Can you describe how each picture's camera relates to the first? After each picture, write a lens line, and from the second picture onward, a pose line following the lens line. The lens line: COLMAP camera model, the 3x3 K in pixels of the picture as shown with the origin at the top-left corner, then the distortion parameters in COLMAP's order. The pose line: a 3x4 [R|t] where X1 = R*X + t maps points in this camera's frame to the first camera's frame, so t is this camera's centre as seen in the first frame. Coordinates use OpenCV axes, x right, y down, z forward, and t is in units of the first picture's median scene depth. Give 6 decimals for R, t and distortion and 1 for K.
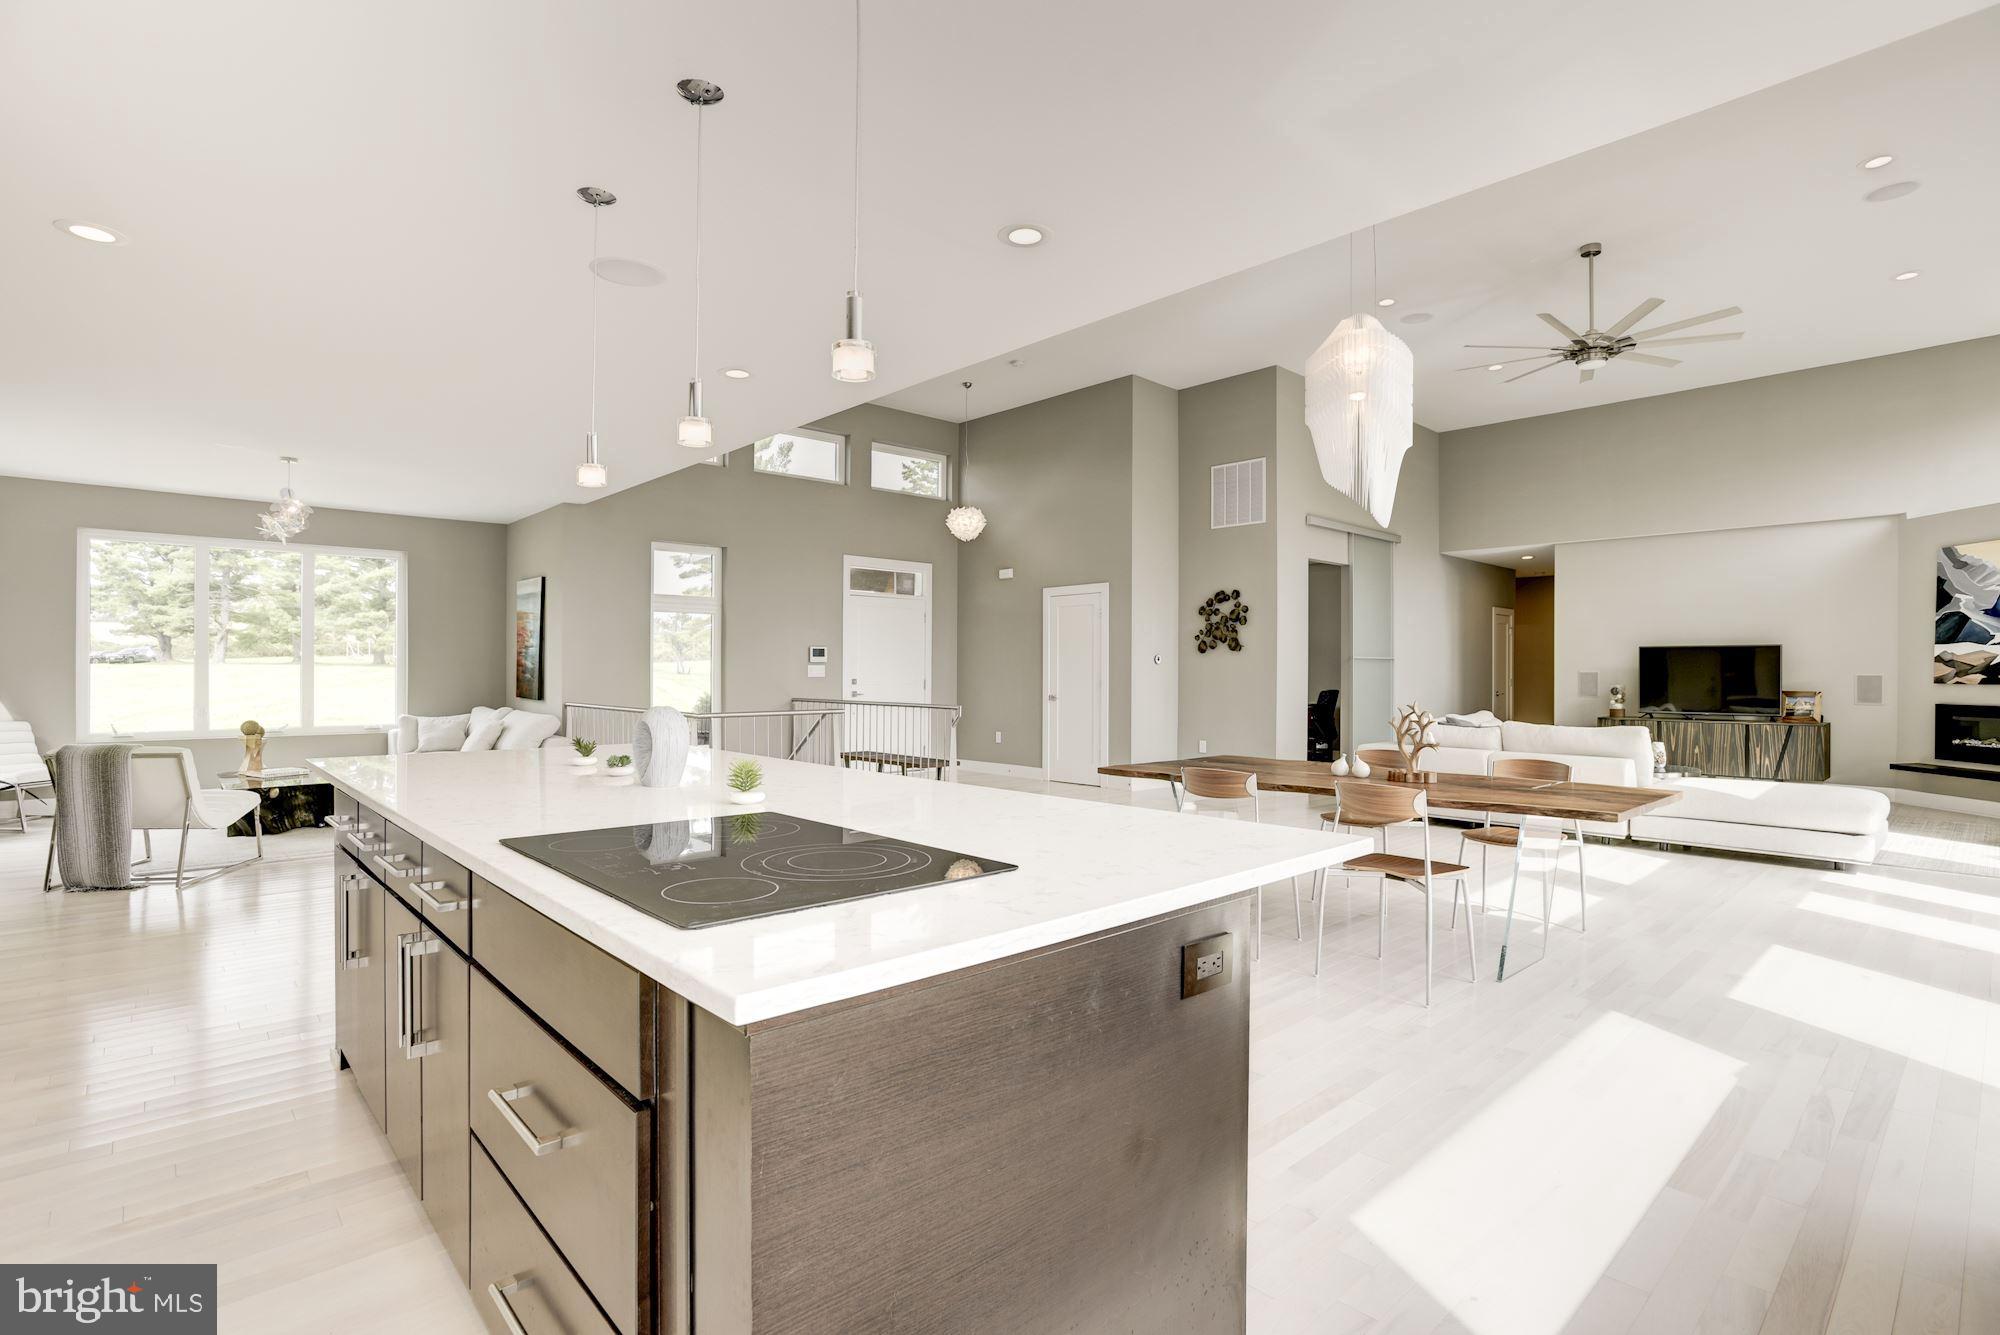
lens RADIAL K [[962.3, 0, 1001.9], [0, 962.3, 672.5], [0, 0, 1]] dist [-0.043770, 0.018888]
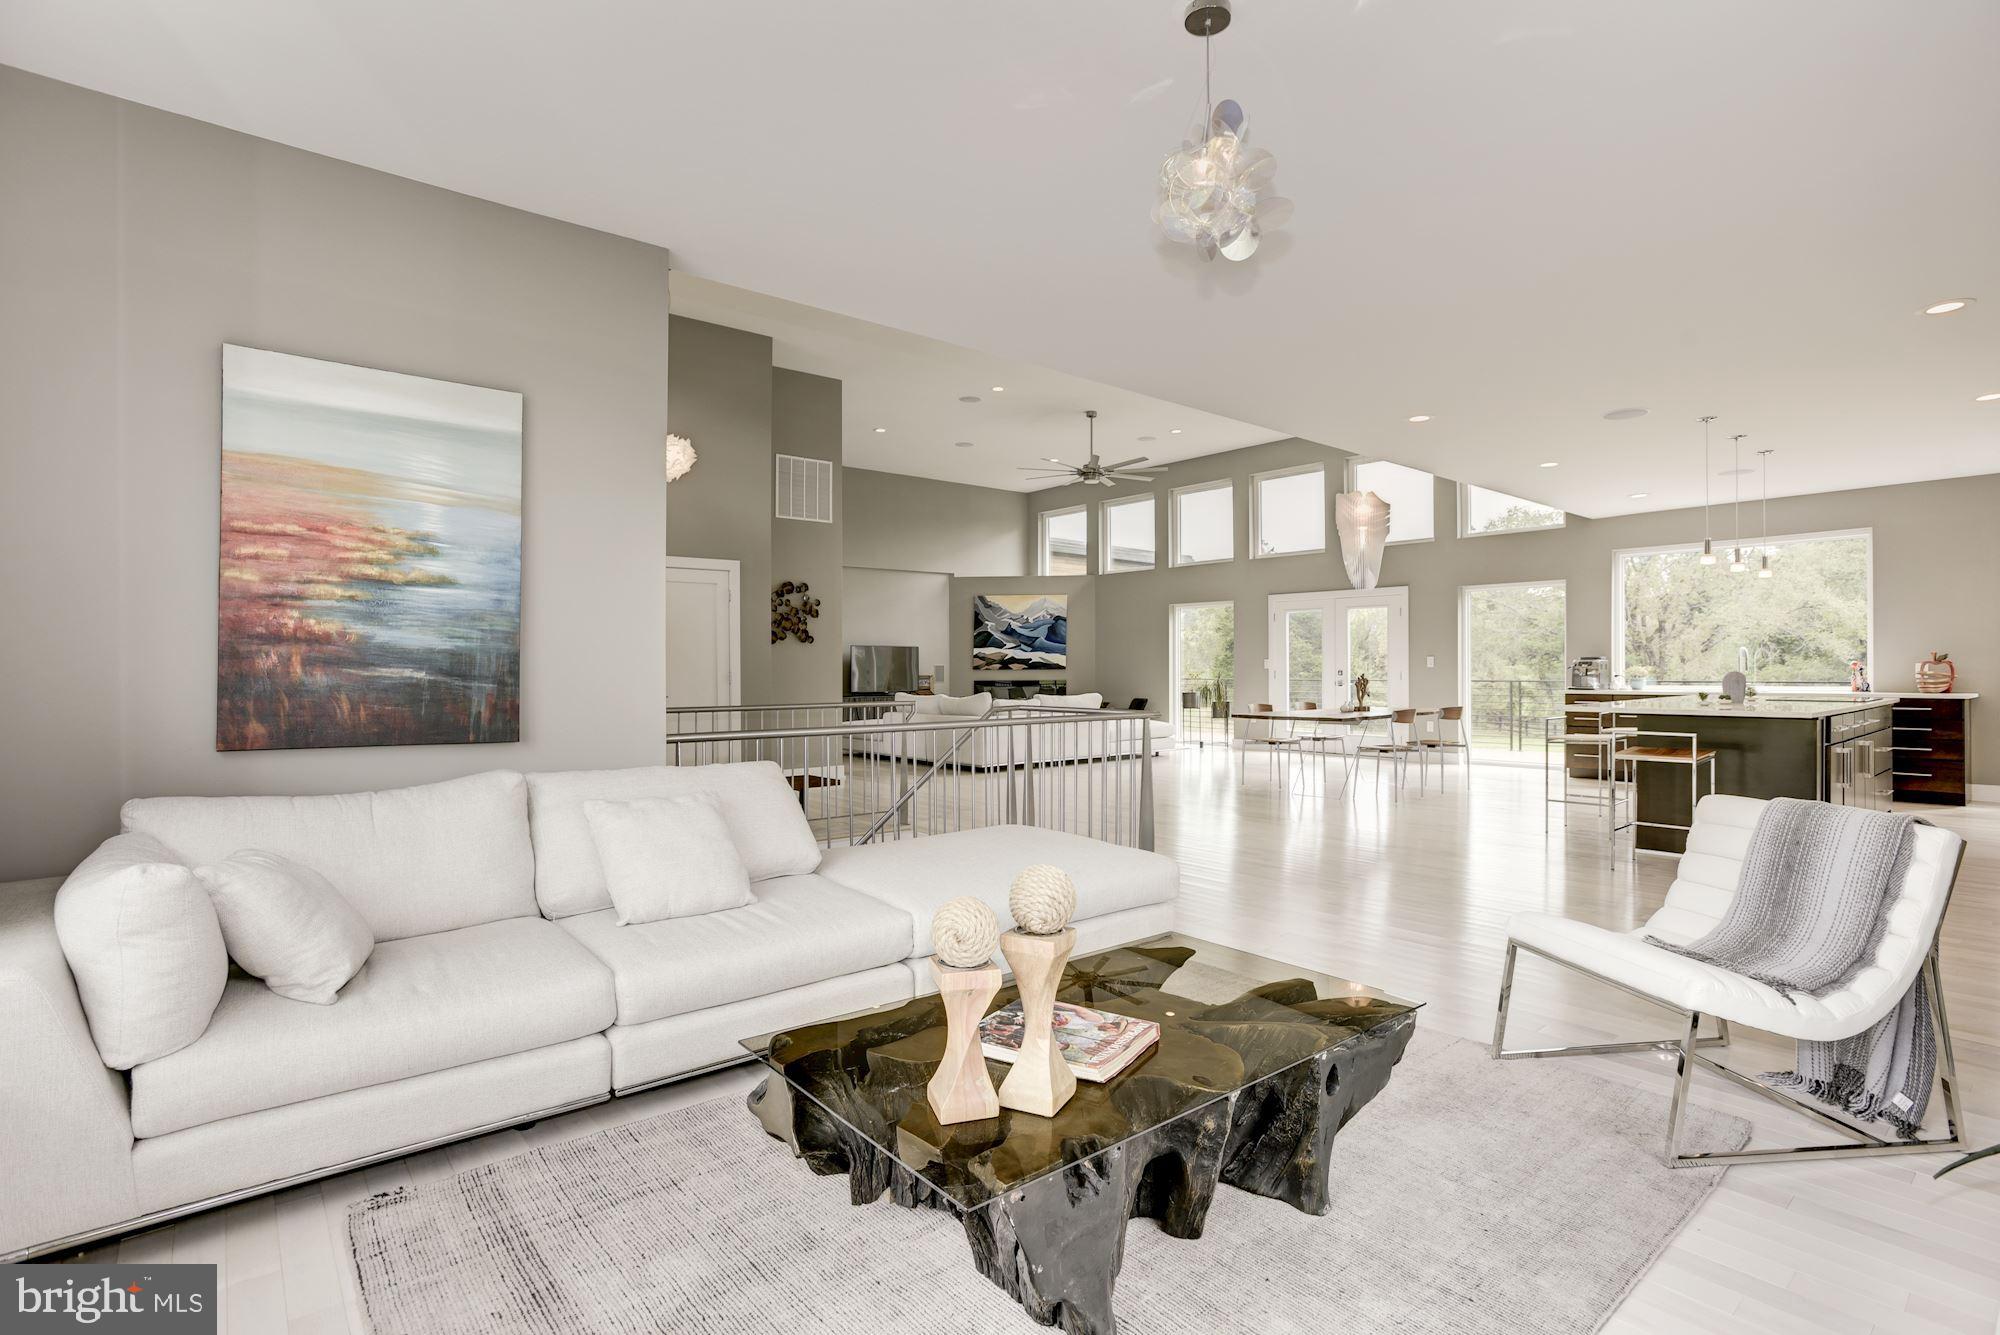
lens RADIAL K [[962.3, 0, 1008.2], [0, 962.3, 661.6], [0, 0, 1]] dist [-0.043770, 0.018888]
pose [[0.048401, 0.002307, 0.998825, -0.775147], [0.005277, 0.999983, -0.002565, 0.001417], [-0.998814, 0.005395, 0.048388, 0.743719]]
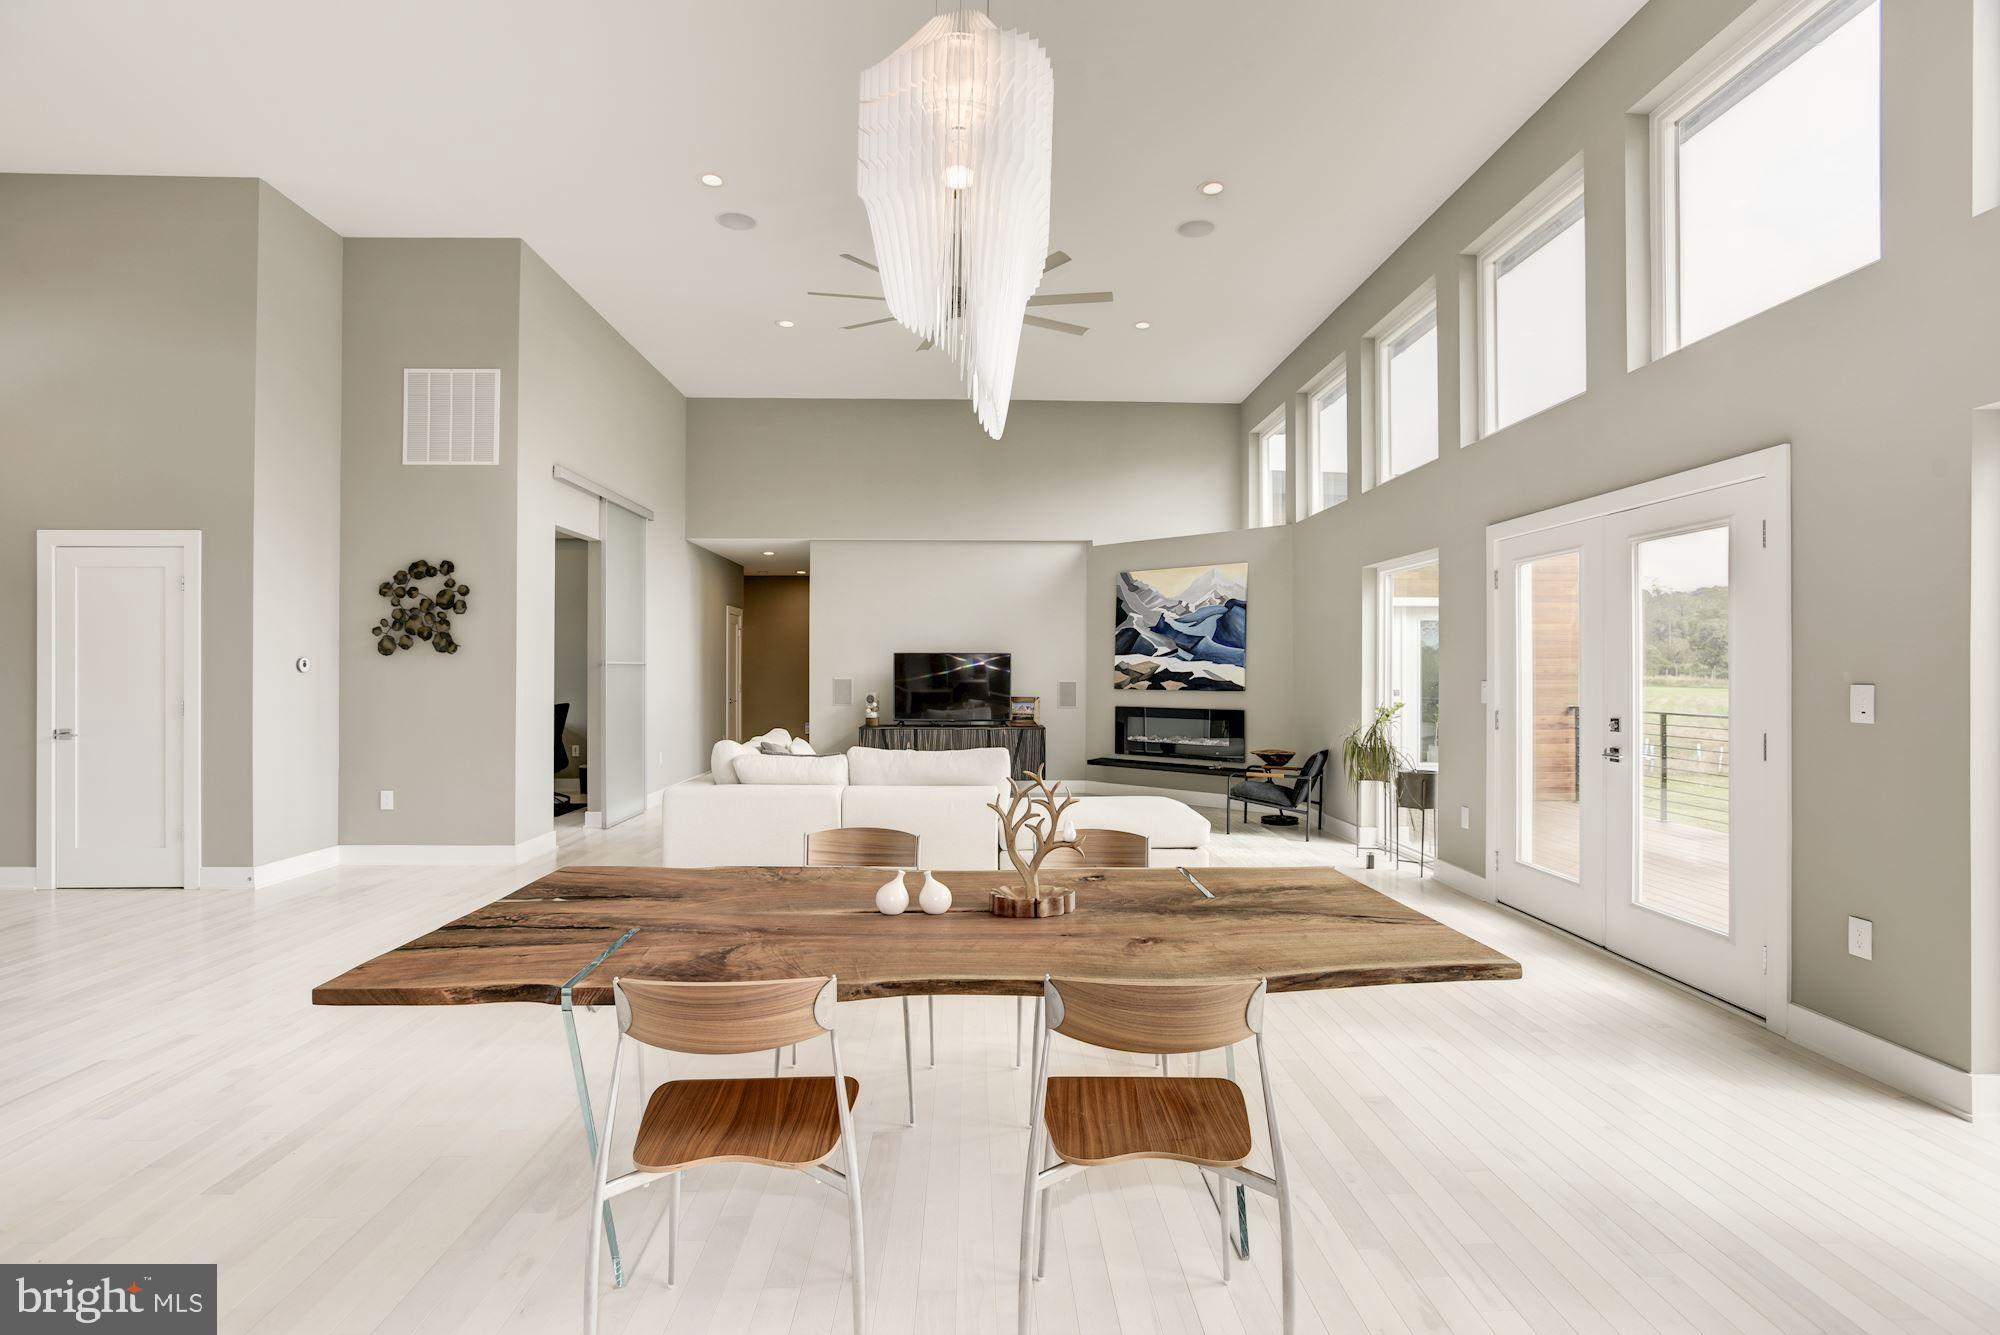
lens RADIAL K [[962.3, 0, 1005.1], [0, 962.3, 667.6], [0, 0, 1]] dist [-0.043770, 0.018888]
pose [[0.653689, 0.001139, 0.756762, -0.000218], [0.000582, 0.999998, -0.002007, -0.010825], [-0.756763, 0.001752, 0.653687, 0.283998]]
